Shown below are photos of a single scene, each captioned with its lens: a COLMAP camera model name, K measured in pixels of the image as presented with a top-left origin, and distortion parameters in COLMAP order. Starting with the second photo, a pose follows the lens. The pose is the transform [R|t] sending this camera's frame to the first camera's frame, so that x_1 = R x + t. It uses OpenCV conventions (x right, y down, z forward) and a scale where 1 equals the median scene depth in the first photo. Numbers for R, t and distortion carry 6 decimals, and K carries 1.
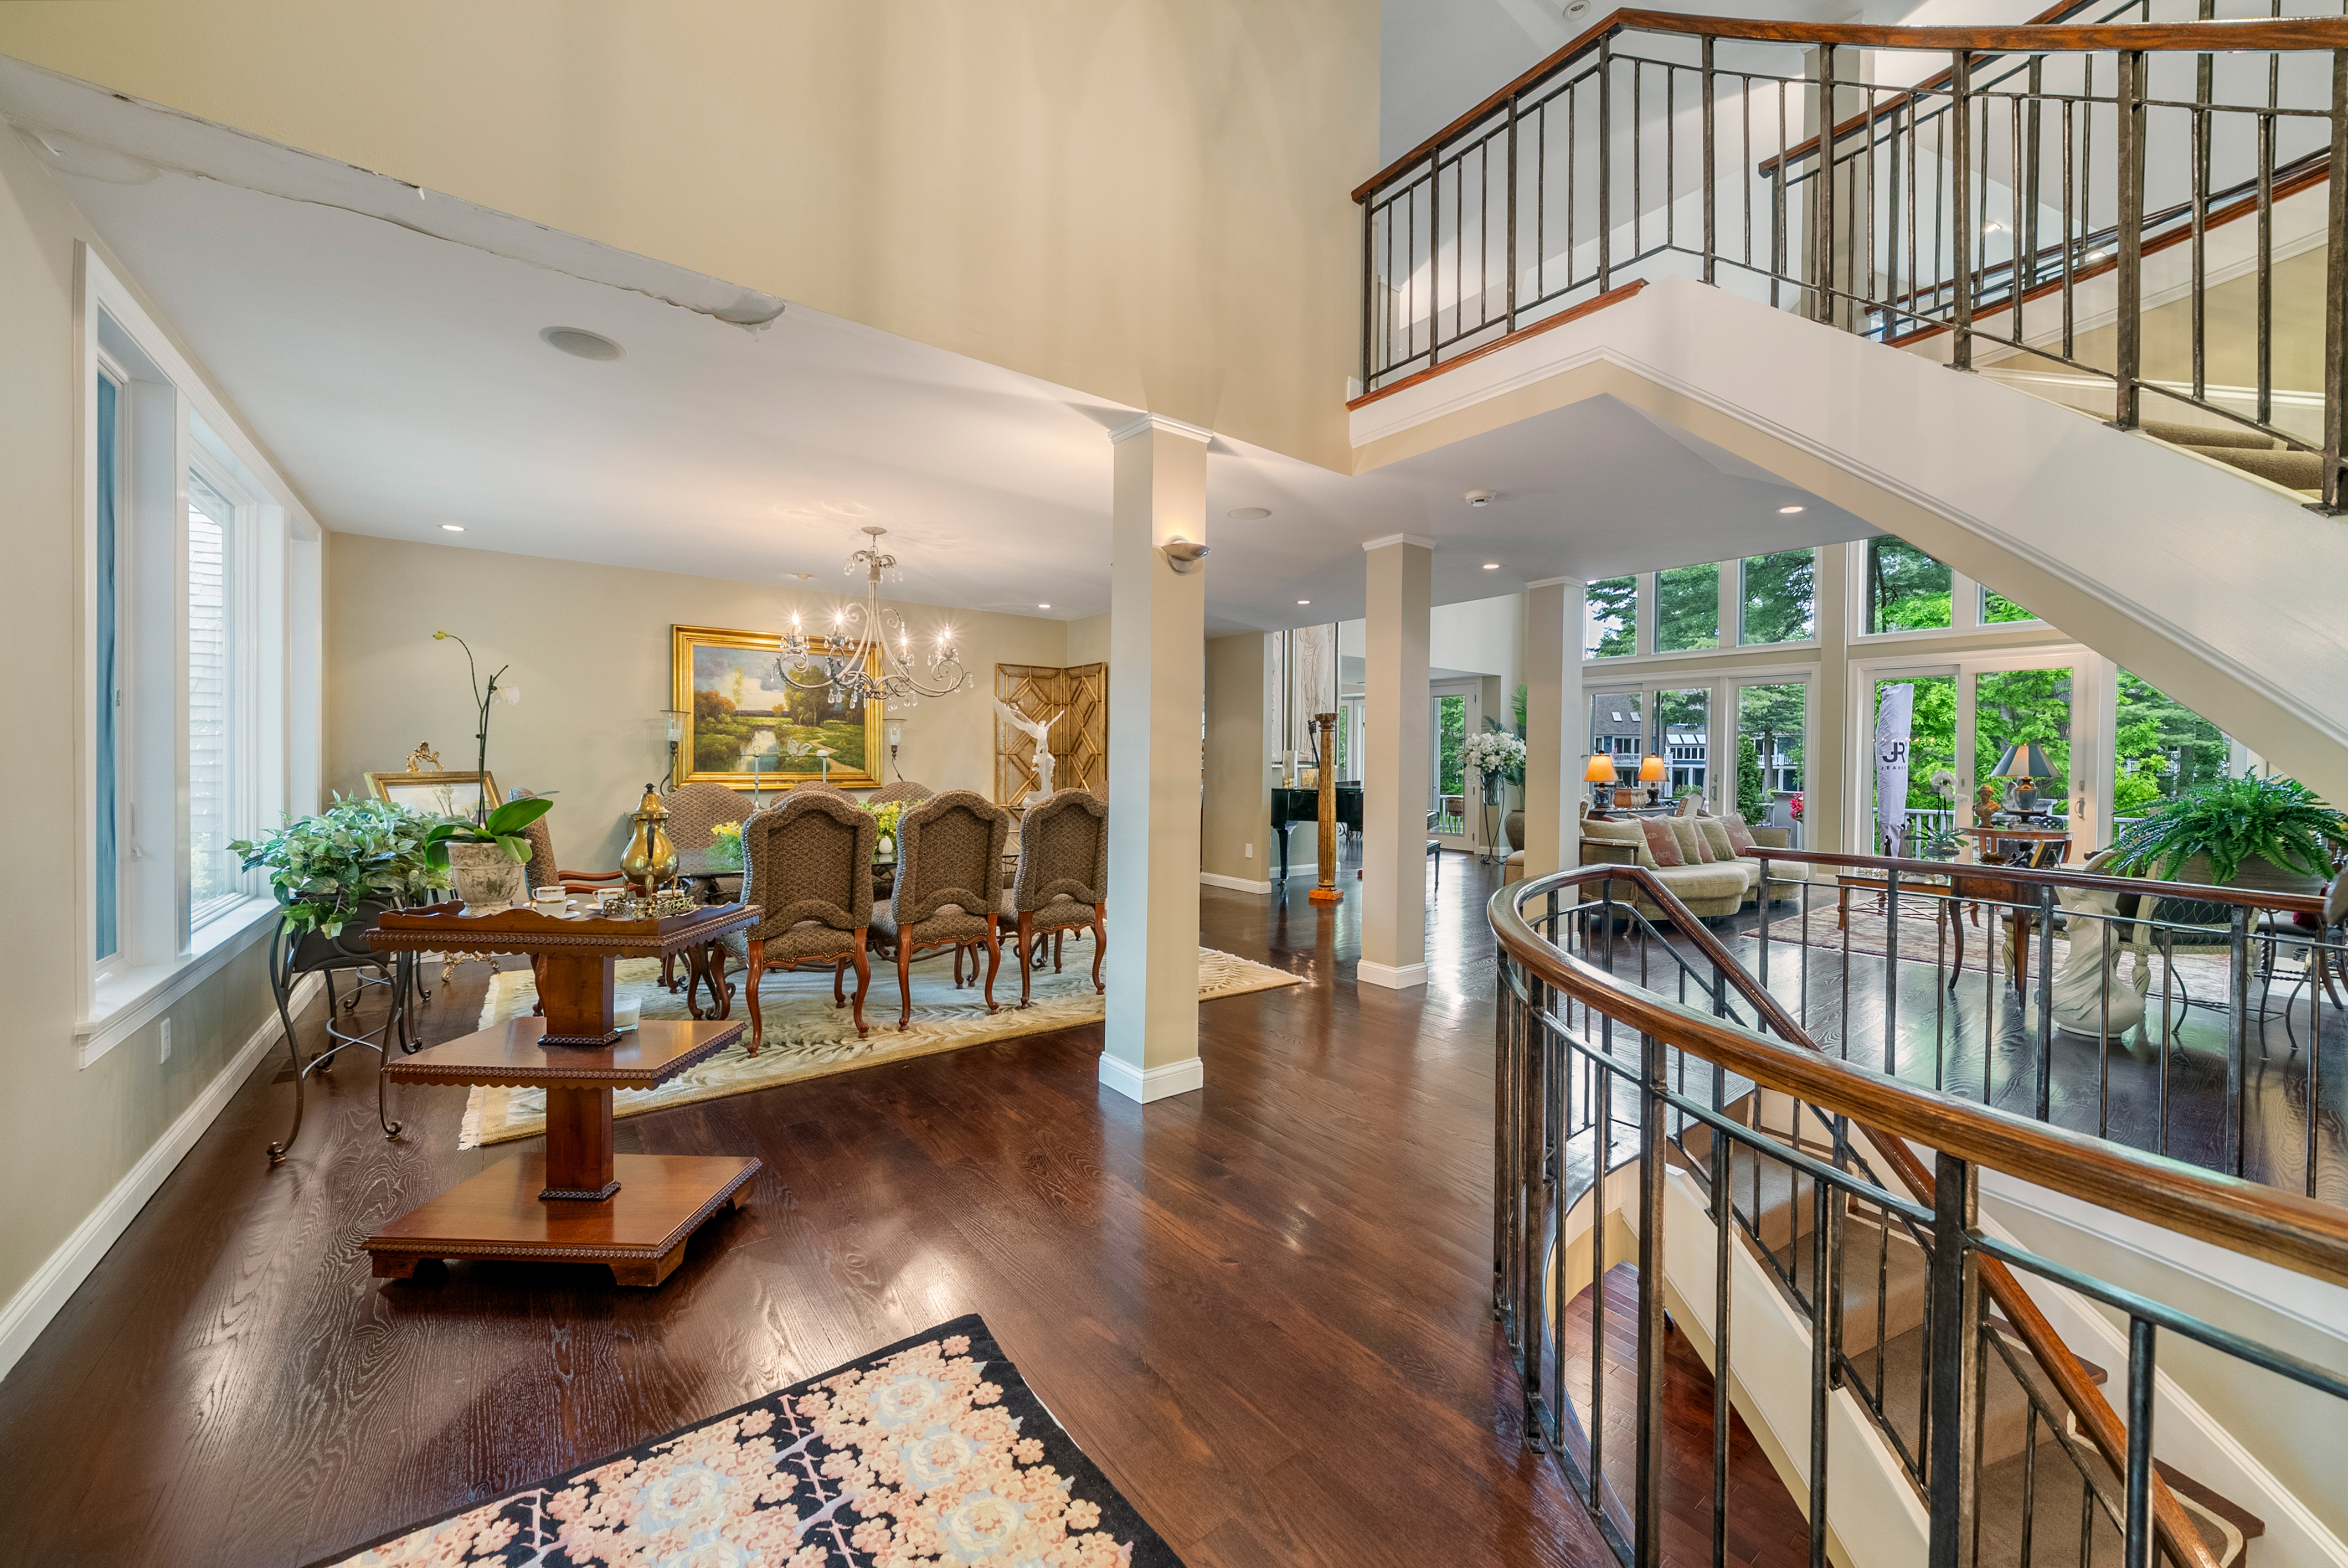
lens RADIAL K [[876.1, 0, 1167.2], [0, 876.1, 771.9], [0, 0, 1]] dist [-0.005038, -0.000092]
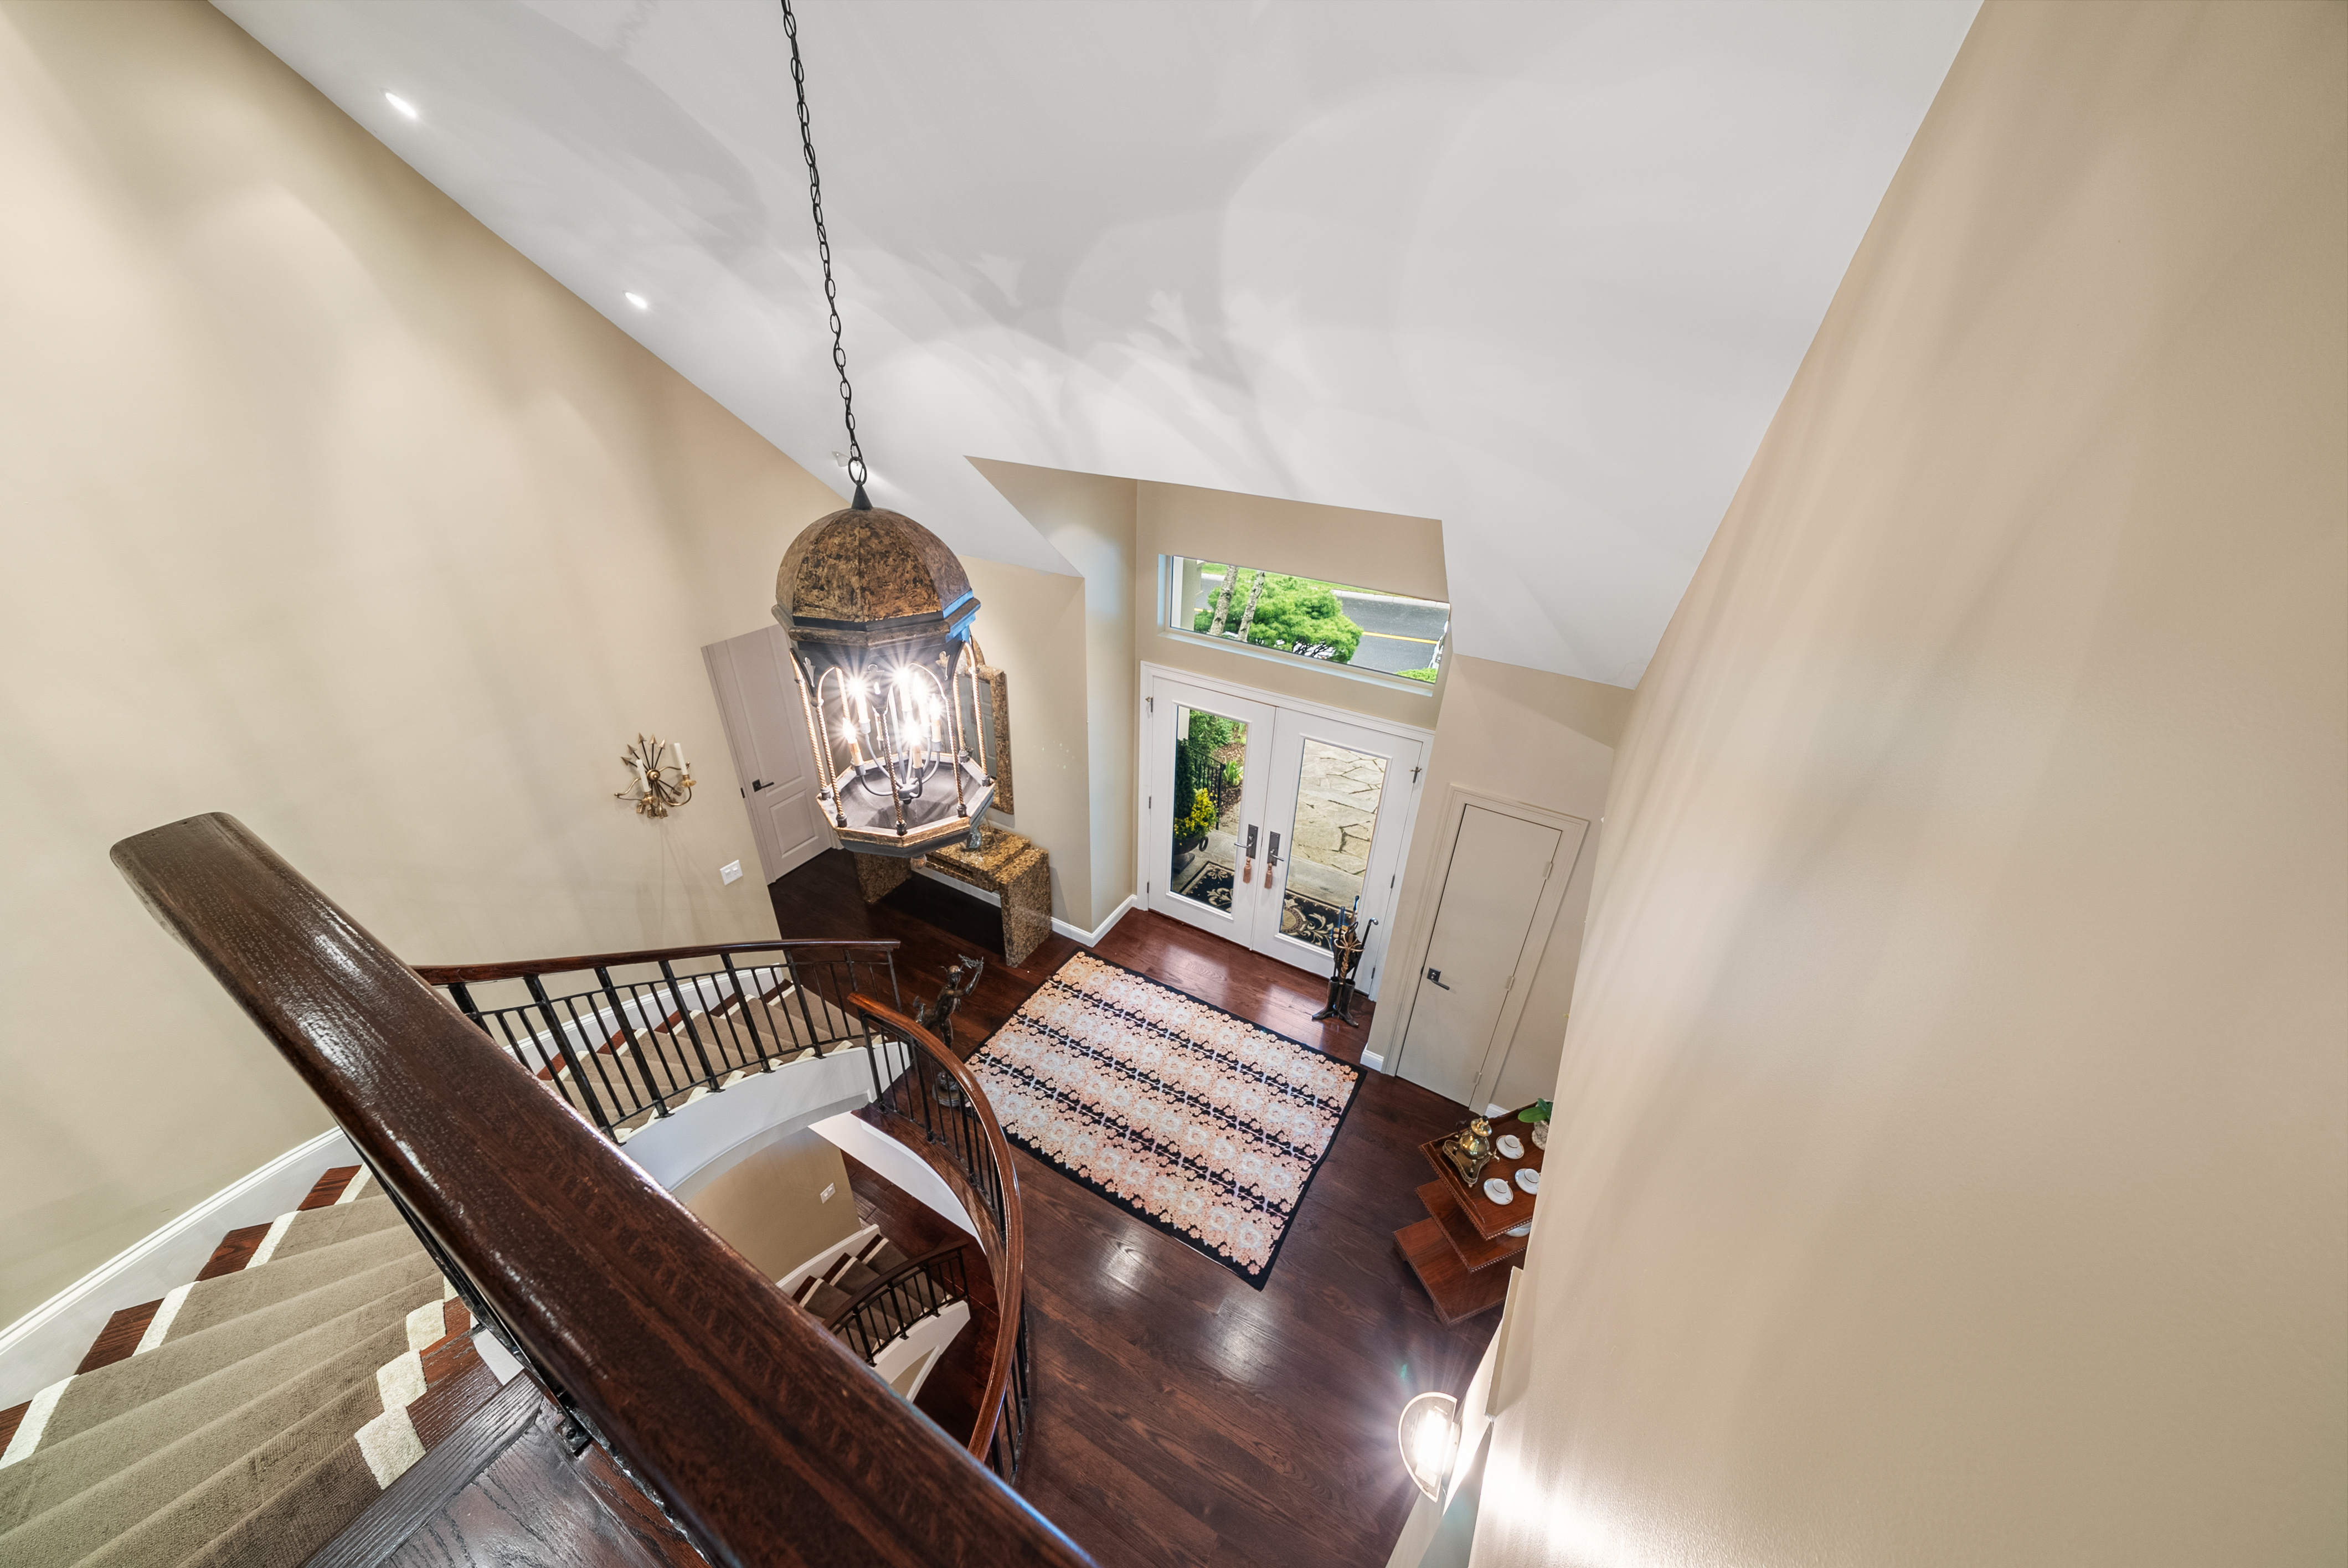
lens RADIAL K [[797.2, 0, 1174.0], [0, 797.2, 784.0], [0, 0, 1]] dist [0.000211, -0.000021]
pose [[-0.918168, 0.157551, -0.363518, 0.261503], [-0.051204, 0.862647, 0.503207, -0.761353], [0.392869, 0.480642, -0.783988, 0.966249]]
